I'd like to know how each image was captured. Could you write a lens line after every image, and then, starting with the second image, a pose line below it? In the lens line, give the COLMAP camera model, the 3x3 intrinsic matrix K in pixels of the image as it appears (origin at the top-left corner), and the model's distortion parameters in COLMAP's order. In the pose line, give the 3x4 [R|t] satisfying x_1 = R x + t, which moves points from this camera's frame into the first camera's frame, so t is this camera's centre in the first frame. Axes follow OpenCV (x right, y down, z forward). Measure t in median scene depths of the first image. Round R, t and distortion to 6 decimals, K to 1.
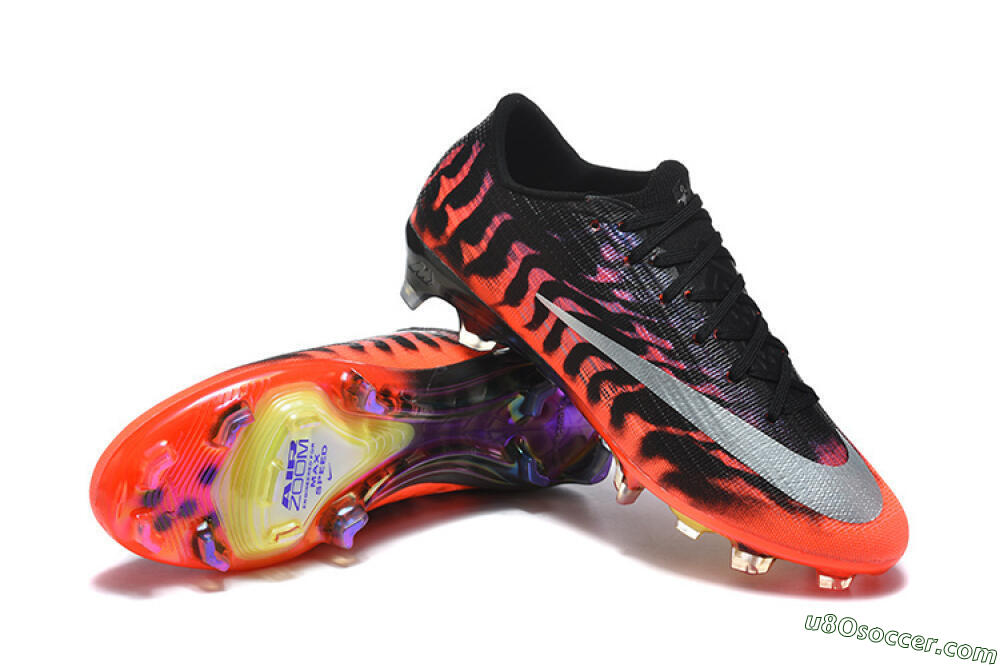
lens RADIAL K [[2622.3, 0, 500.0], [0, 2622.3, 333.5], [0, 0, 1]] dist [-0.120308, 0.203173]
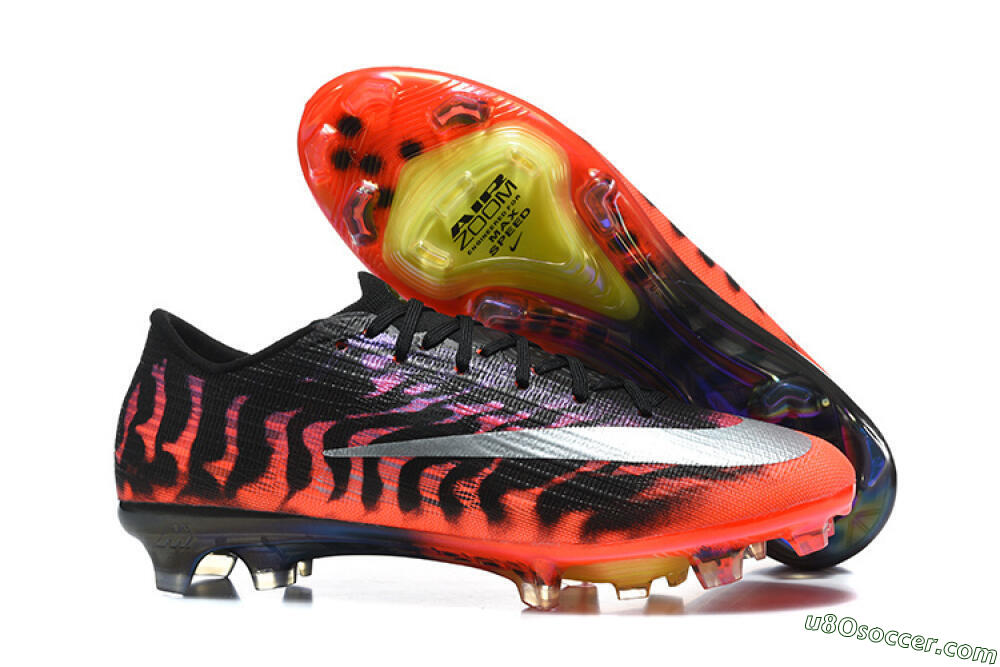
lens RADIAL K [[2622.3, 0, 500.0], [0, 2622.3, 333.5], [0, 0, 1]] dist [-0.120308, 0.203173]
pose [[0.799423, -0.440851, 0.408135, -0.265191], [0.560616, 0.791611, -0.243025, 0.189168], [-0.215946, 0.423086, 0.879980, 0.247867]]
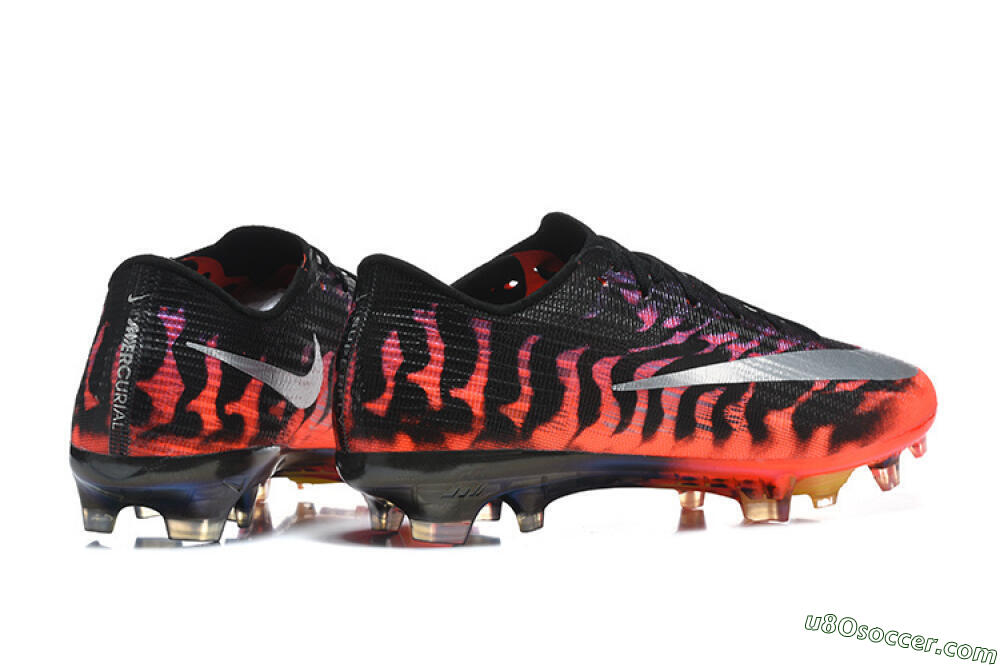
lens RADIAL K [[2622.3, 0, 500.0], [0, 2622.3, 333.5], [0, 0, 1]] dist [-0.120308, 0.203173]
pose [[0.310686, -0.459559, 0.832034, -0.693688], [0.614555, 0.764901, 0.193001, -0.214250], [-0.725118, 0.451368, 0.520068, 0.589383]]
